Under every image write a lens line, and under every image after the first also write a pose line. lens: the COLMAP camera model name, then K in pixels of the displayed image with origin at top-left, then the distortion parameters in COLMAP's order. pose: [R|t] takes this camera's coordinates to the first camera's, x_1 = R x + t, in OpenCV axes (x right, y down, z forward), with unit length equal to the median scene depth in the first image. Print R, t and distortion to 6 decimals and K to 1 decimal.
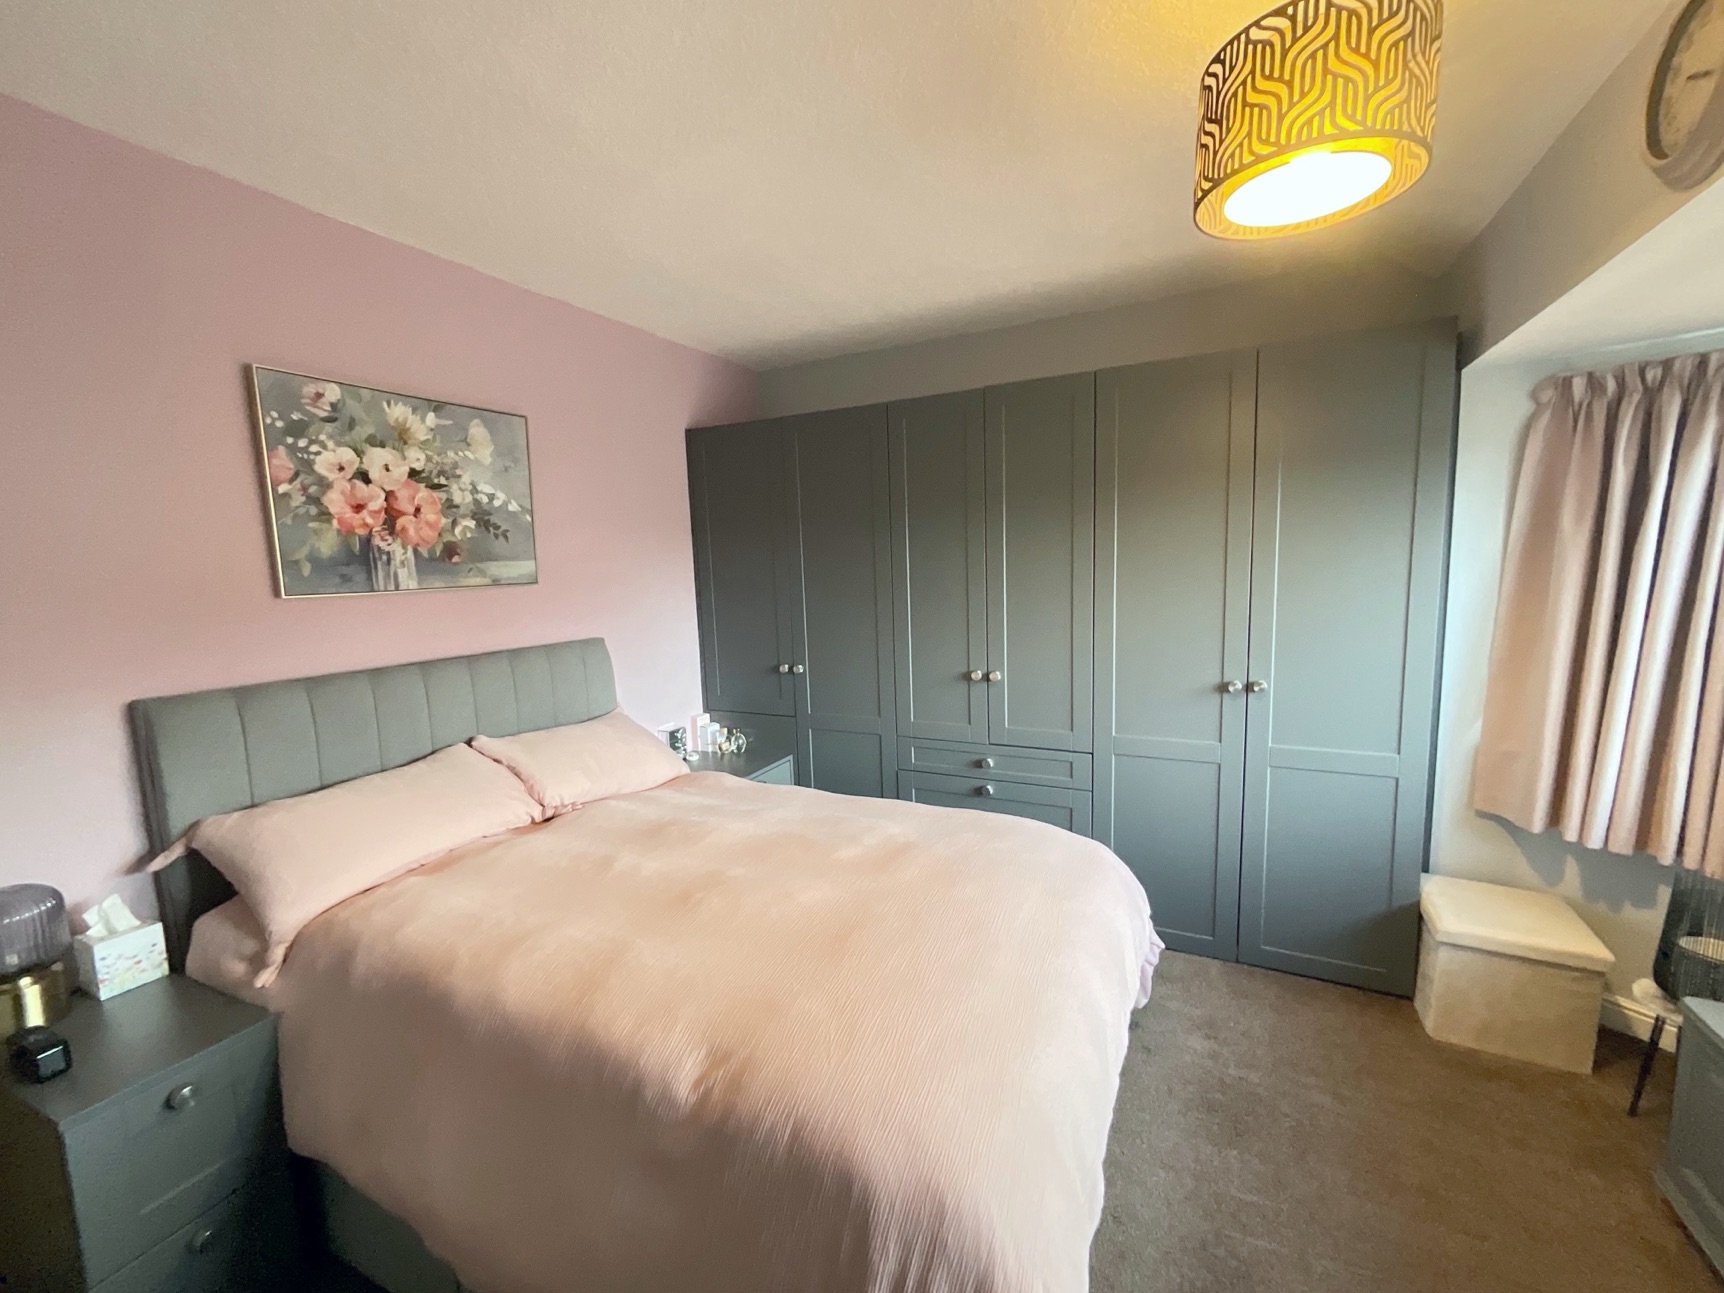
lens RADIAL K [[699.7, 0, 862.0], [0, 699.7, 646.5], [0, 0, 1]] dist [-0.002536, -0.000331]
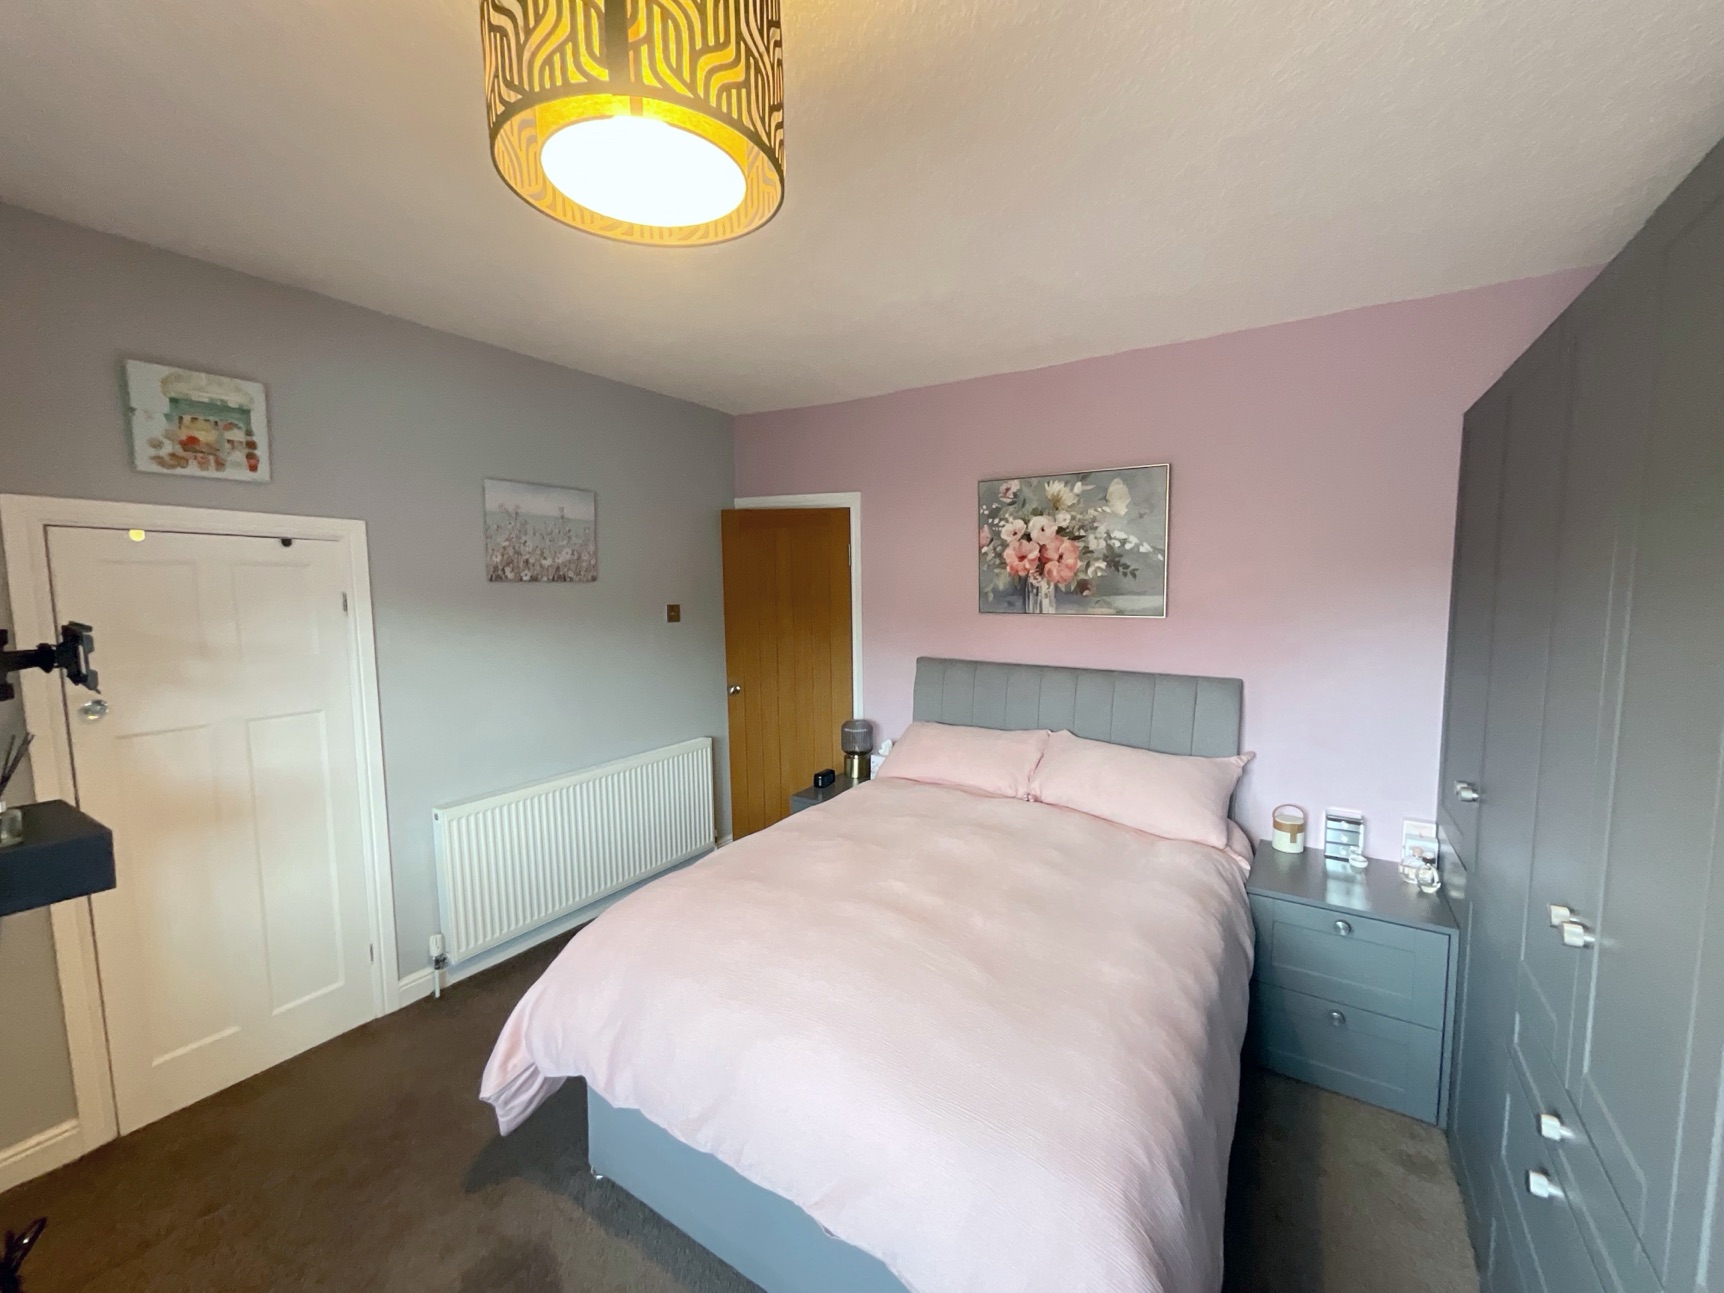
lens RADIAL K [[699.7, 0, 862.0], [0, 699.7, 646.5], [0, 0, 1]] dist [-0.002536, -0.000331]
pose [[-0.122392, 0.122378, -0.984908, 0.796272], [-0.116521, 0.983734, 0.136712, -0.166902], [0.985618, 0.131495, -0.106142, 0.796516]]
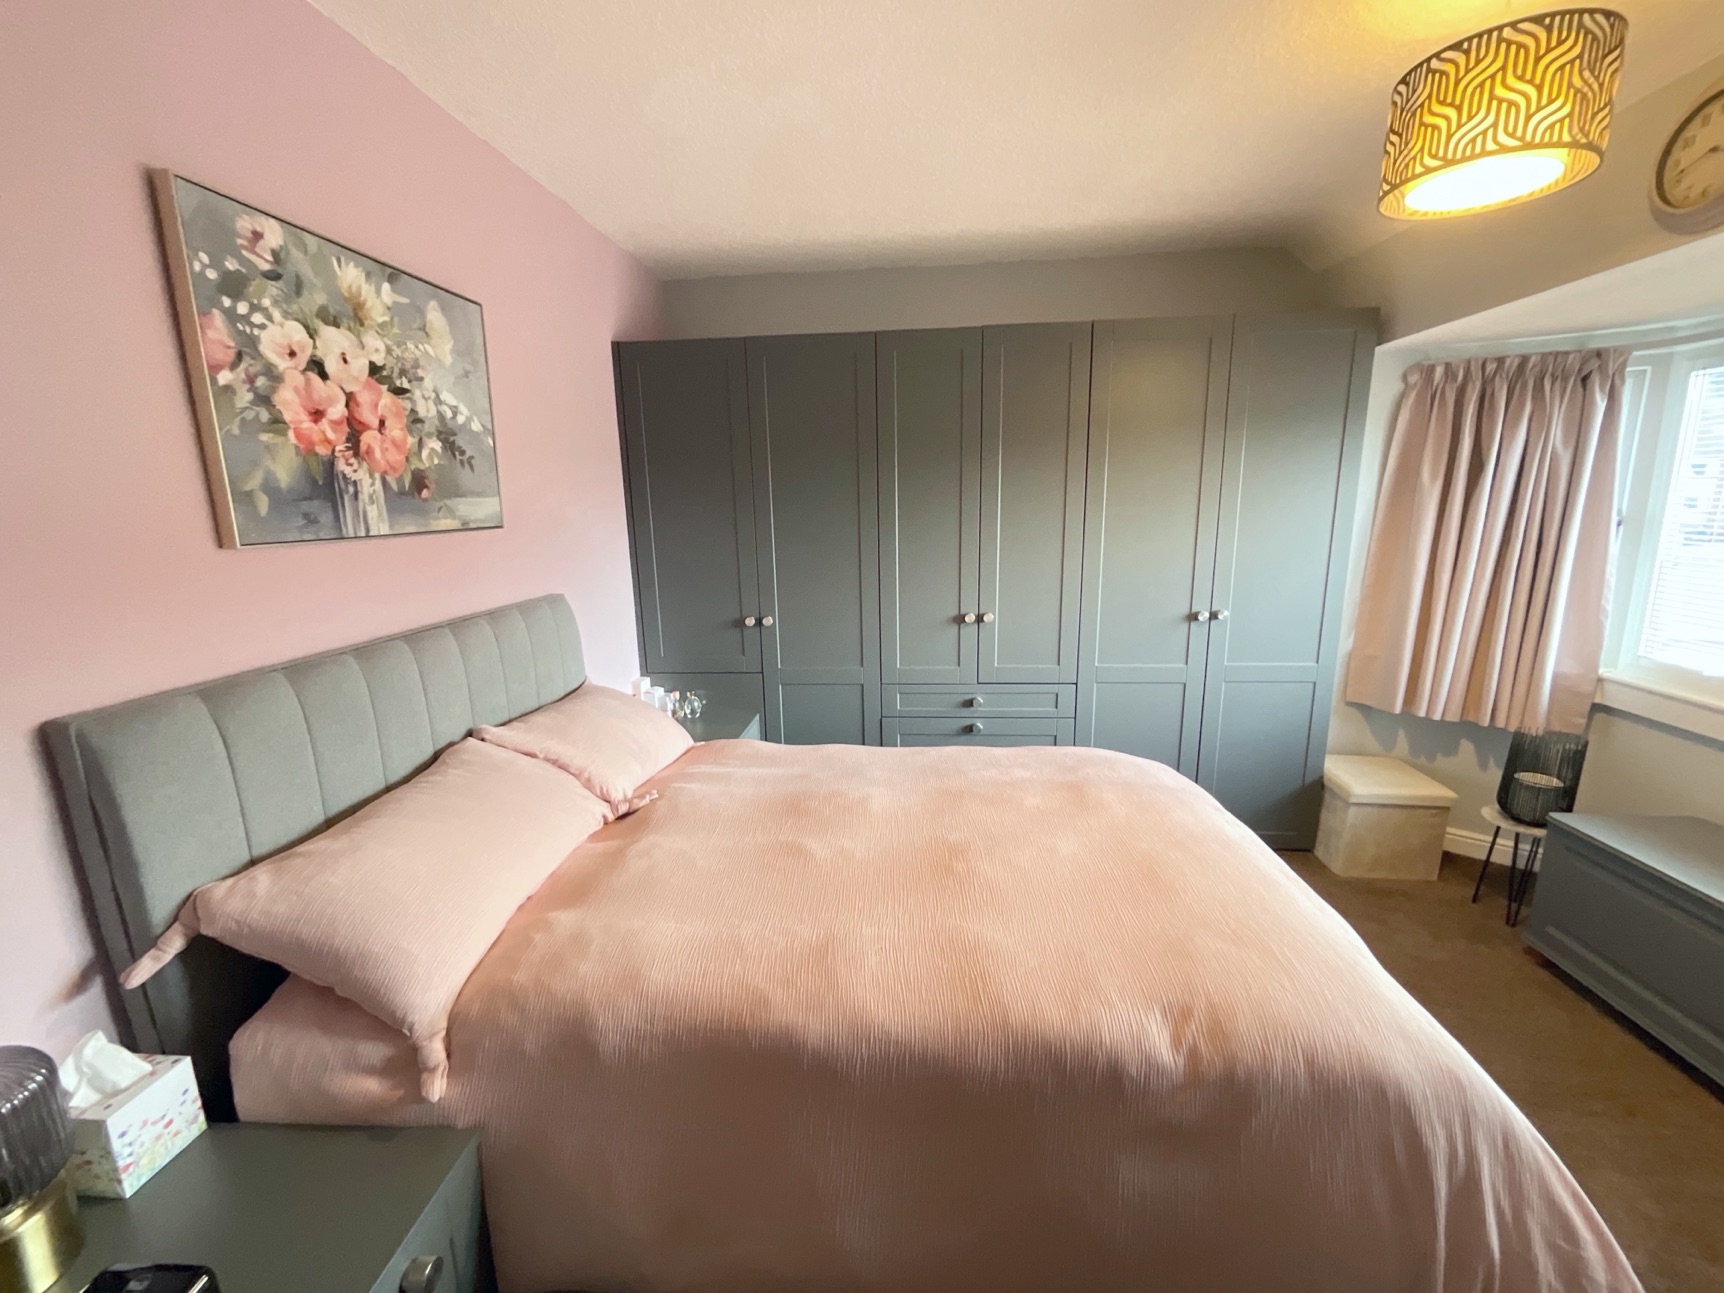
lens RADIAL K [[692.7, 0, 862.9], [0, 692.7, 650.2], [0, 0, 1]] dist [-0.003655, -0.000665]
pose [[0.930414, -0.065914, 0.360535, -0.454920], [0.036579, 0.995484, 0.087601, -0.007744], [-0.364681, -0.068317, 0.928623, 0.149763]]
